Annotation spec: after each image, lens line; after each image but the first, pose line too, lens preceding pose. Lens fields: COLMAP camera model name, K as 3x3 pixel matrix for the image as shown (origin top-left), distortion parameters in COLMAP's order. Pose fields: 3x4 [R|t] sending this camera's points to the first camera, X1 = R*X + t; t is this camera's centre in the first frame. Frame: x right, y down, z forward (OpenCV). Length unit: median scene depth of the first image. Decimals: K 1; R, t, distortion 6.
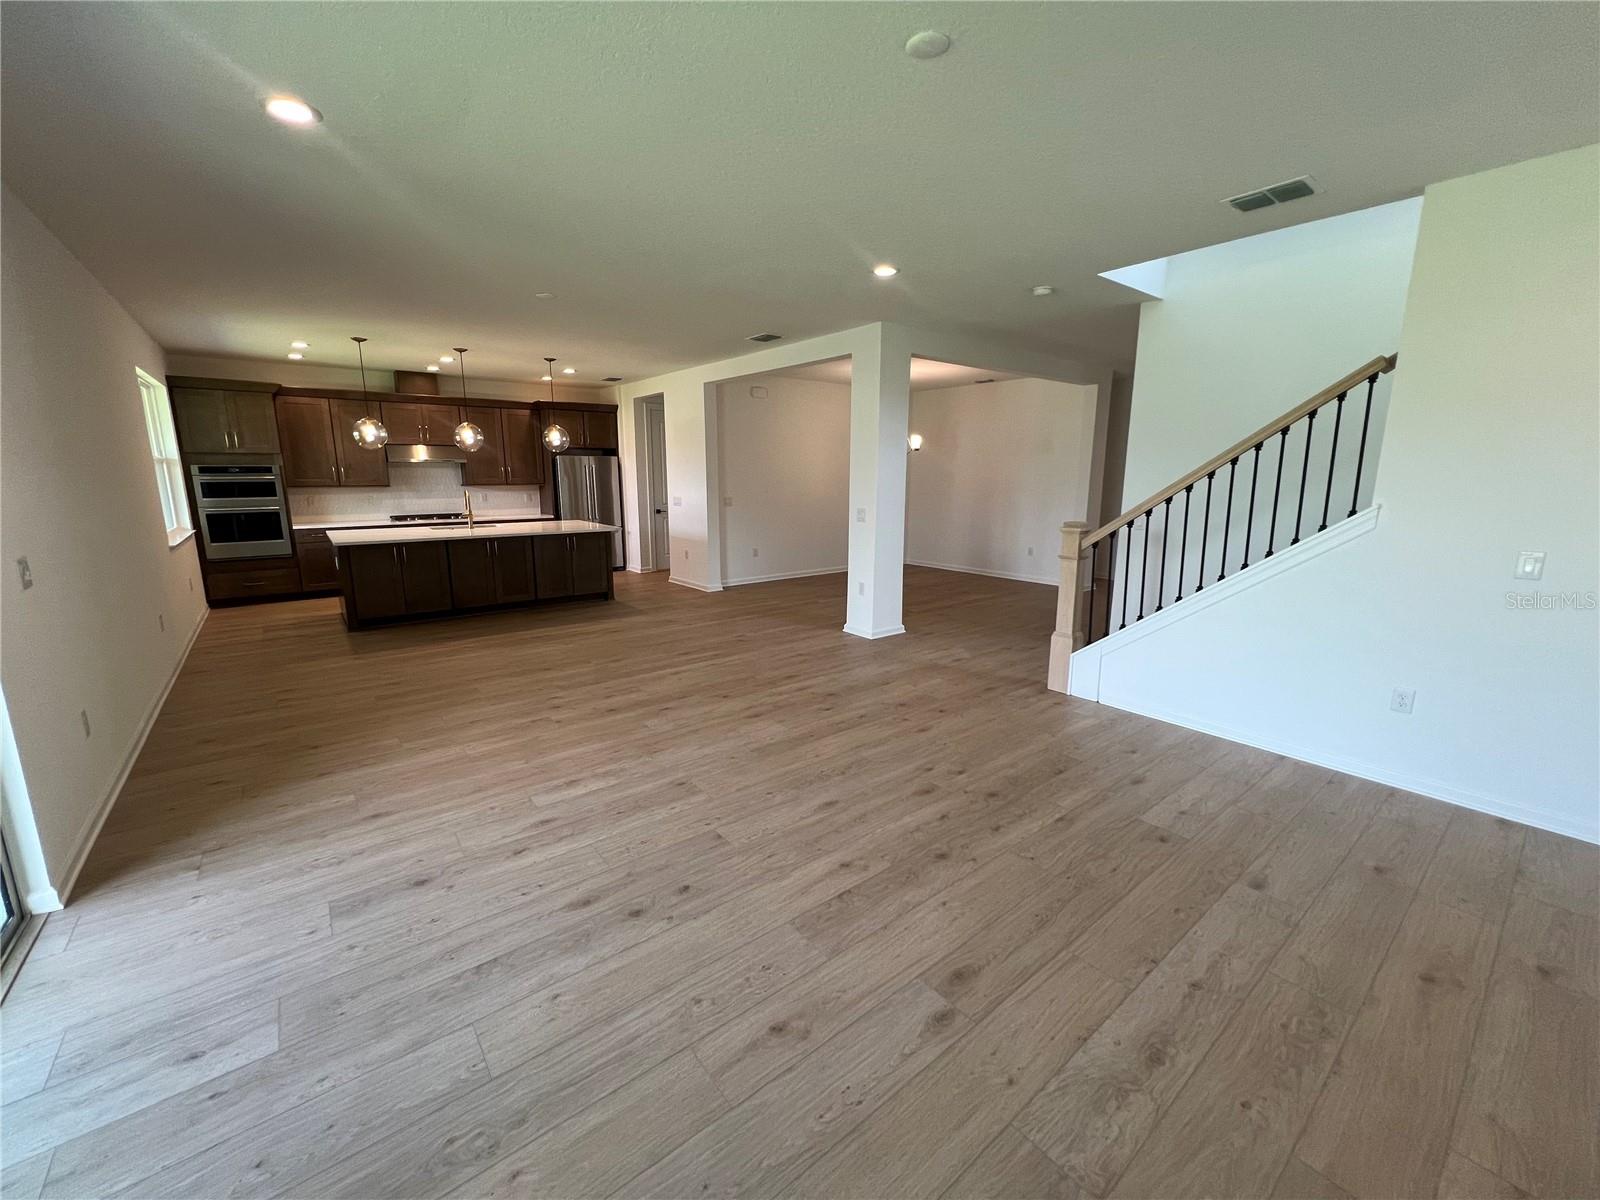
lens RADIAL K [[643.7, 0, 800.0], [0, 643.7, 600.0], [0, 0, 1]] dist [0.010499, -0.000079]
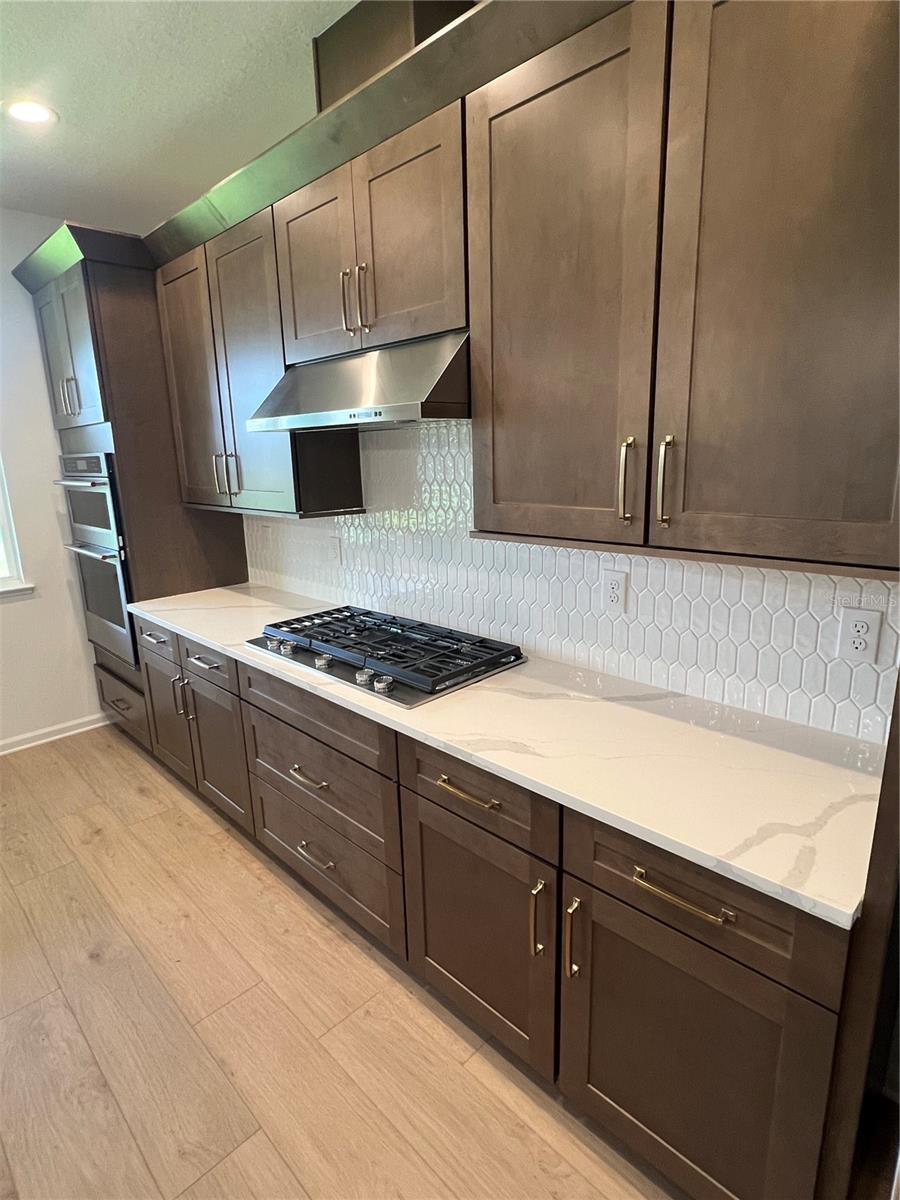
lens RADIAL K [[632.2, 0, 450.0], [0, 632.2, 600.0], [0, 0, 1]] dist [-0.000807, -0.000032]
pose [[0.102099, 0.229472, -0.967945, -0.346835], [-0.171121, 0.962577, 0.210150, -0.214541], [0.979946, 0.144180, 0.137545, 1.053885]]
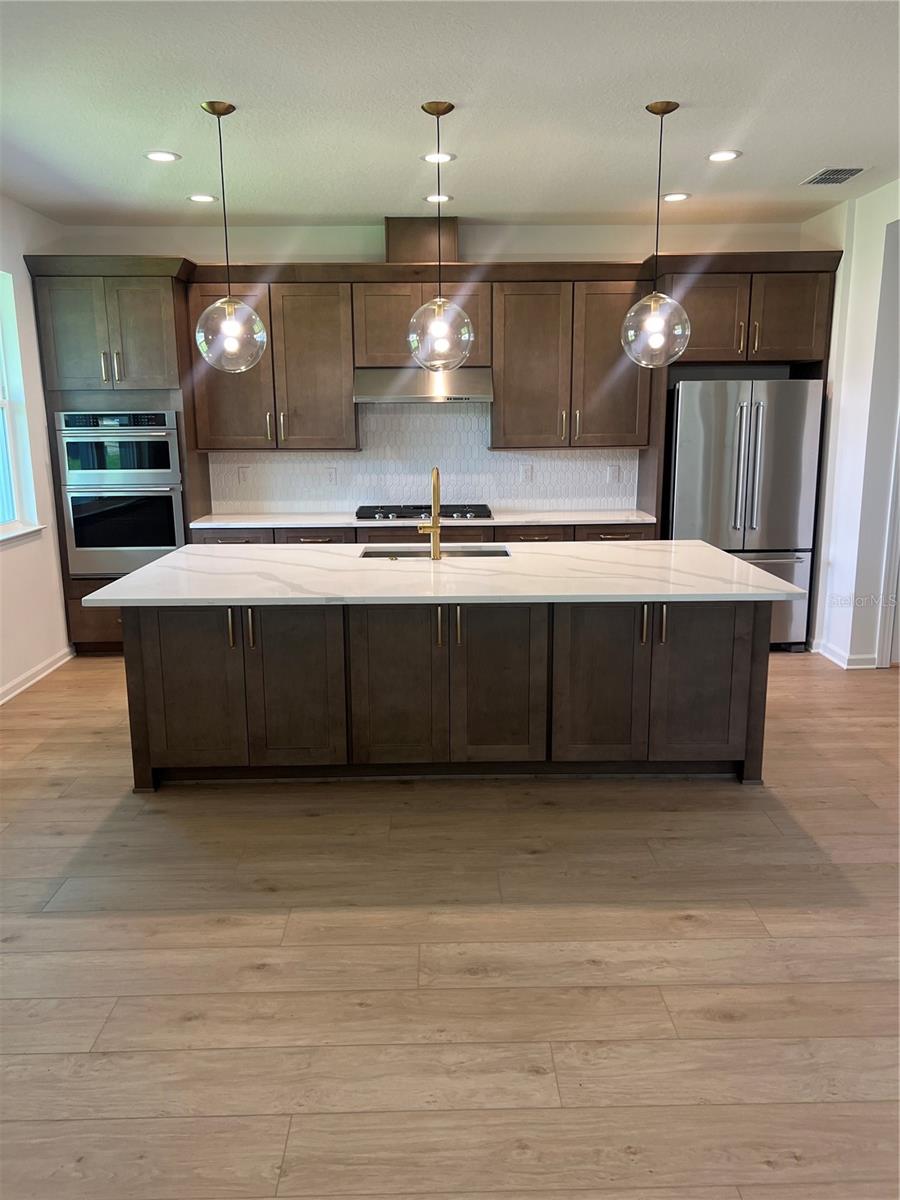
lens RADIAL K [[917.4, 0, 450.0], [0, 917.4, 600.0], [0, 0, 1]] dist [0.002718, -0.000598]
pose [[0.796007, 0.112480, -0.594744, -0.130771], [-0.111808, 0.992997, 0.038155, -0.095013], [0.594871, 0.036126, 0.803009, 0.471720]]
